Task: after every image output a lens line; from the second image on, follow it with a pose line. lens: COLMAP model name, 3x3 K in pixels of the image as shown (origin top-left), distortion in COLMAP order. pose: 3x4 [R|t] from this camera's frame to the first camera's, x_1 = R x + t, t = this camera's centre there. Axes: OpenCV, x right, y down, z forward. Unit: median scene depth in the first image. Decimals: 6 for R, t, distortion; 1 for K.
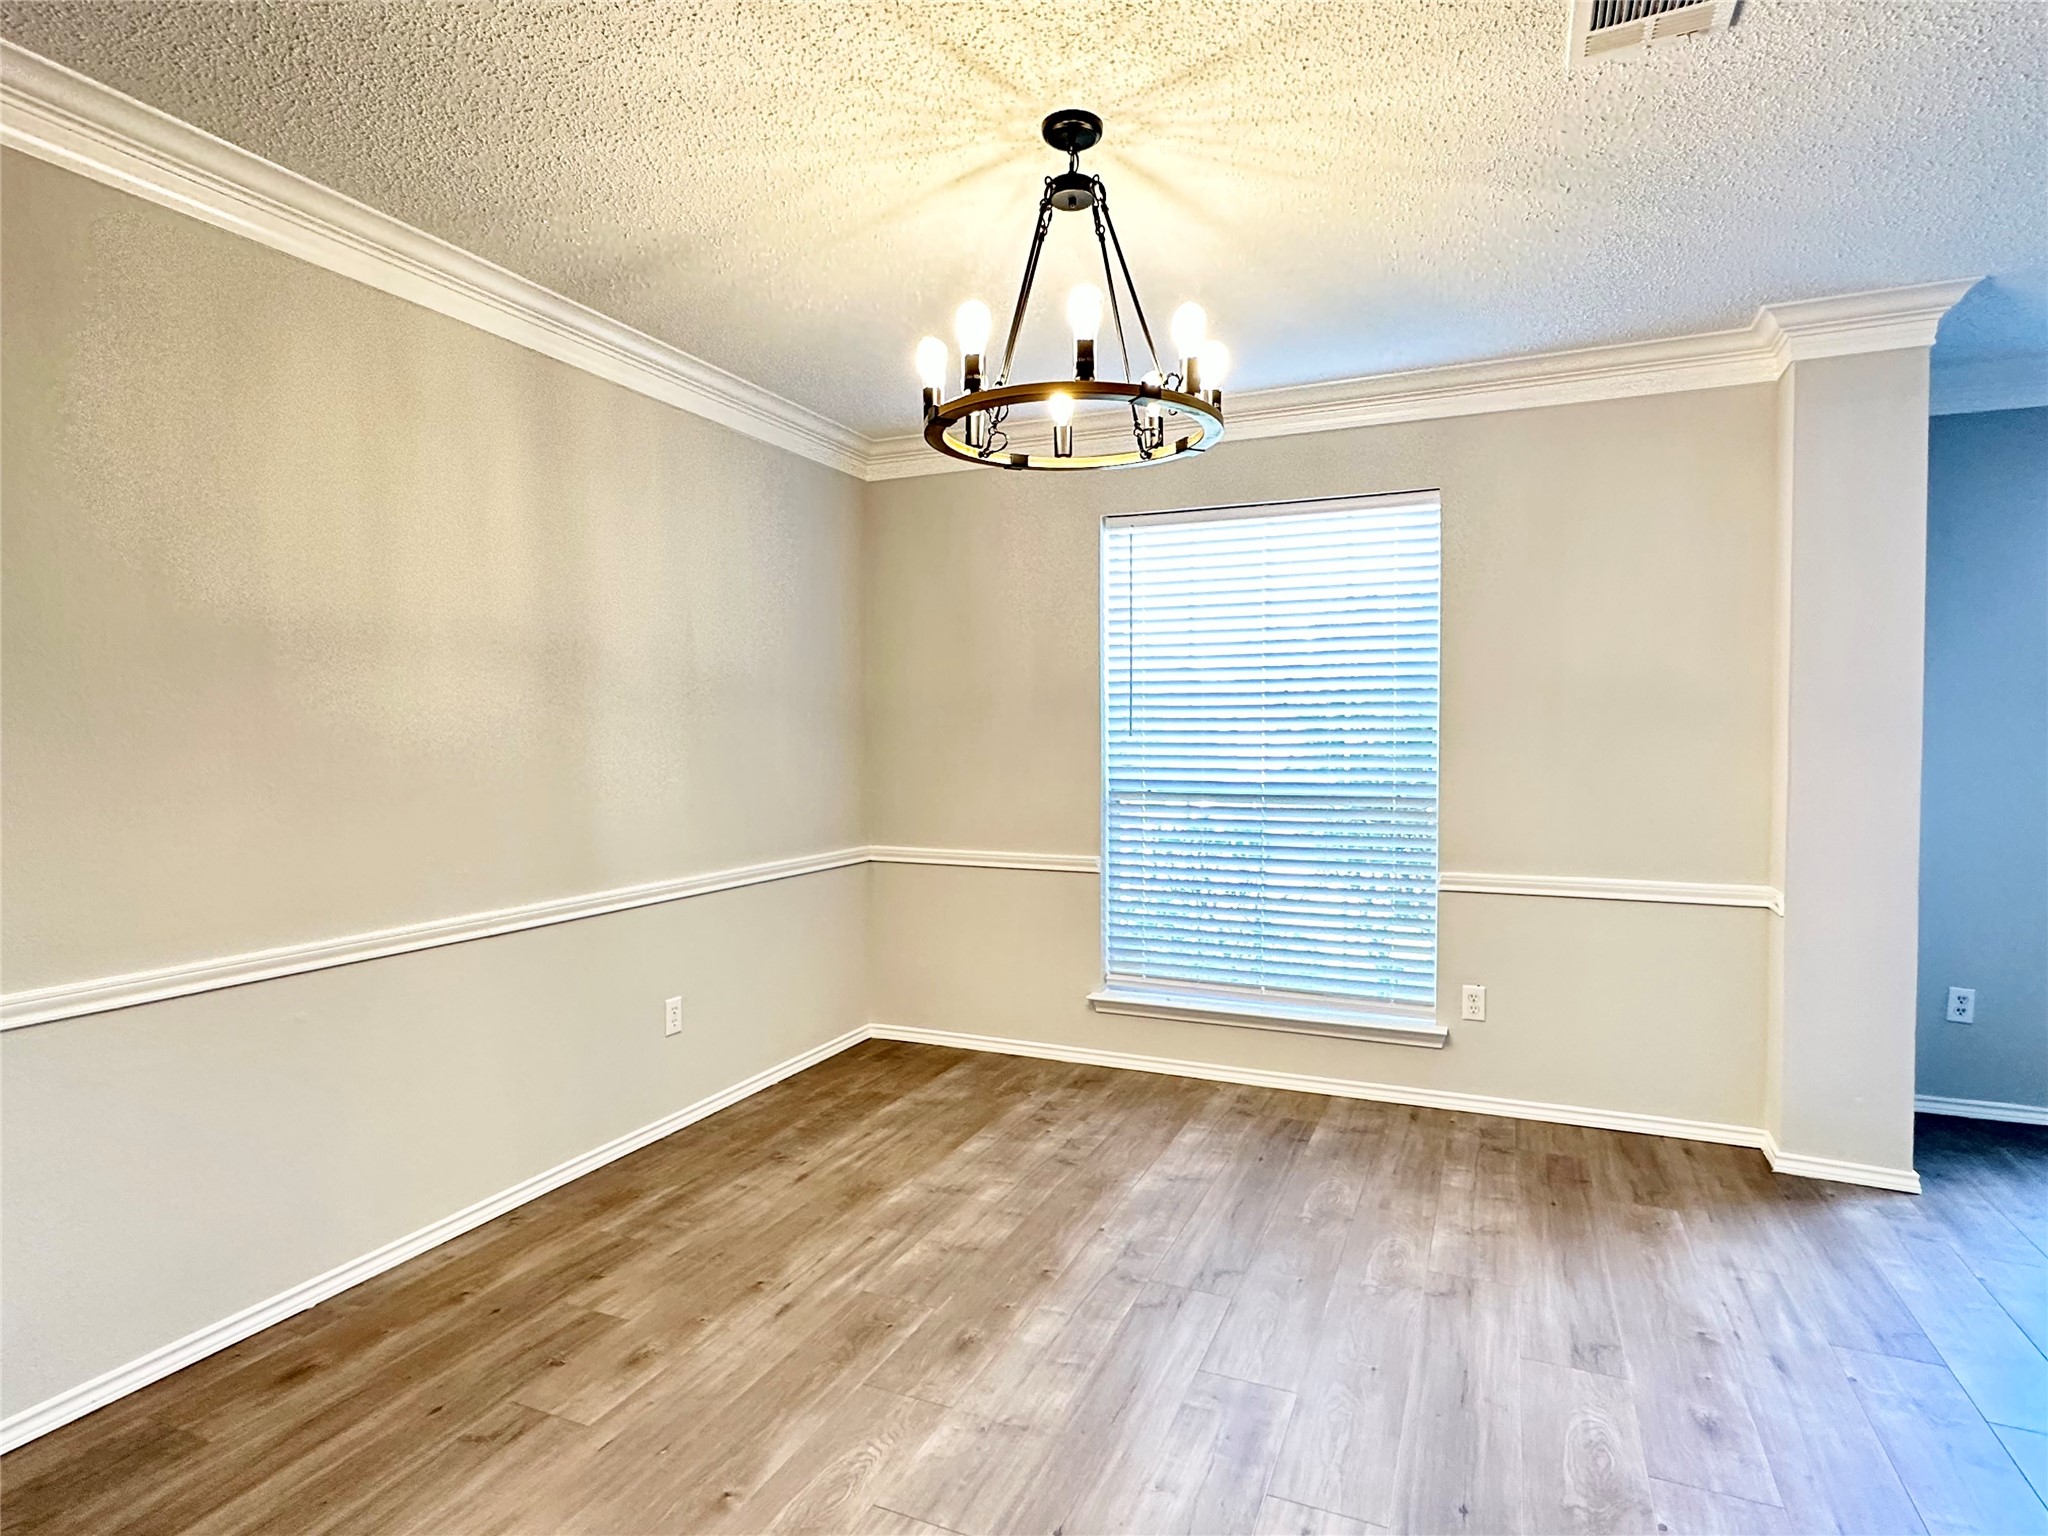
lens RADIAL K [[1099.3, 0, 1037.2], [0, 1099.3, 761.9], [0, 0, 1]] dist [-0.002823, 0.001640]
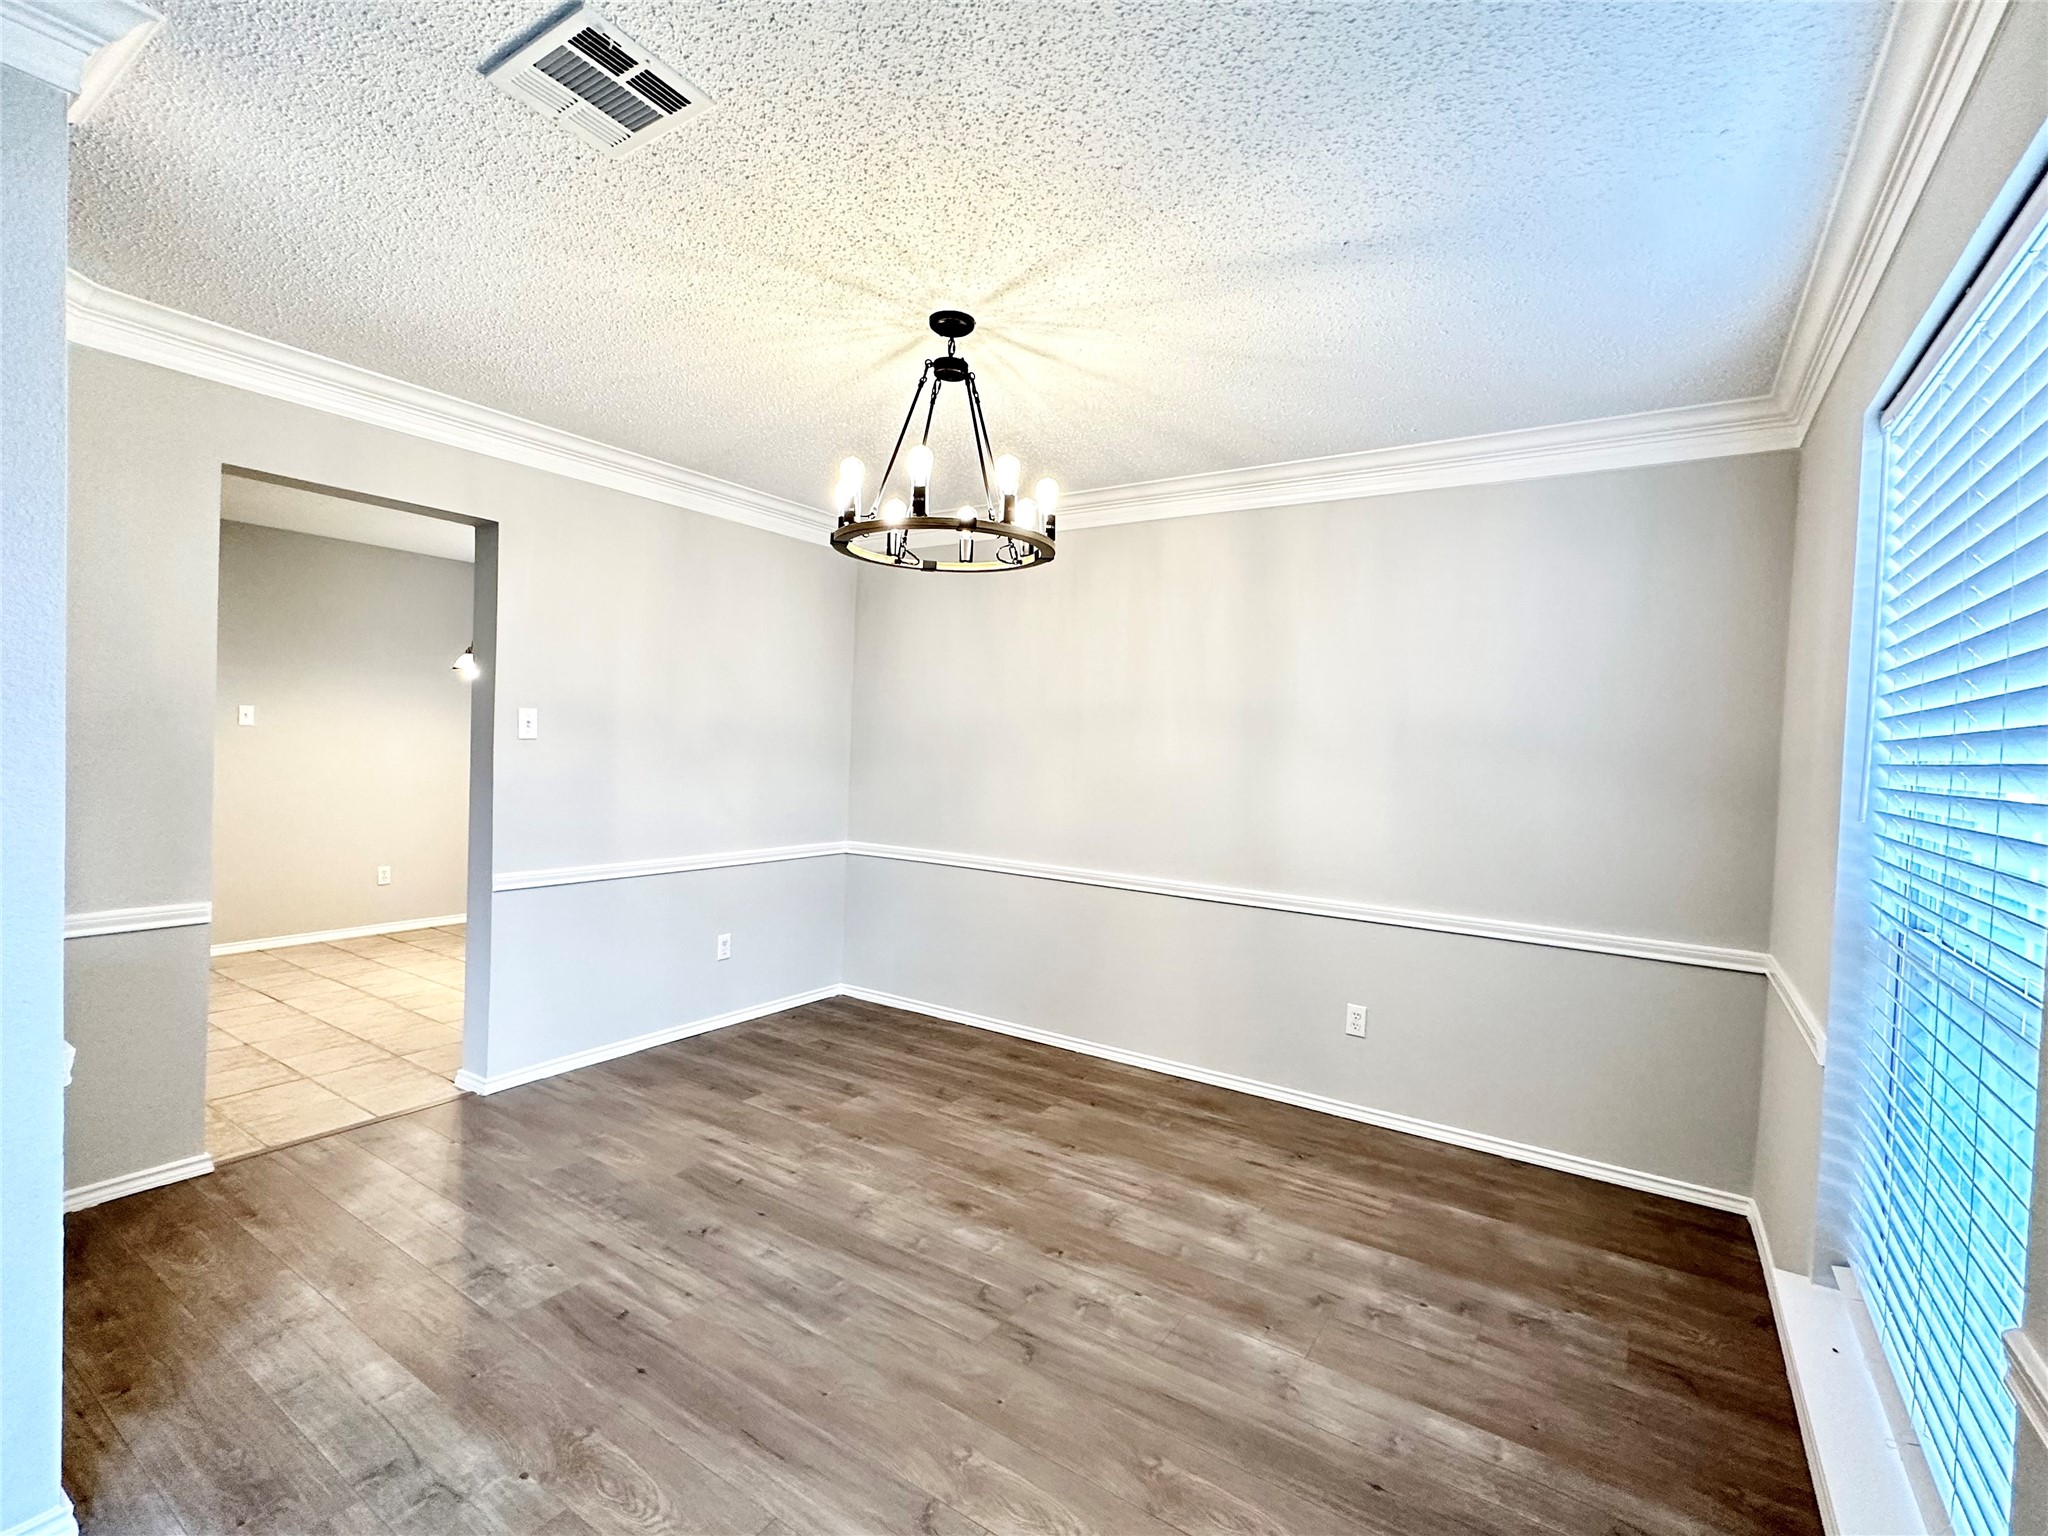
lens RADIAL K [[937.8, 0, 1027.2], [0, 937.8, 770.2], [0, 0, 1]] dist [-0.002446, -0.000774]
pose [[-0.179135, 0.024440, -0.983521, 0.871820], [-0.062979, 0.997356, 0.036254, -0.059771], [0.981807, 0.068435, -0.177122, 1.009598]]
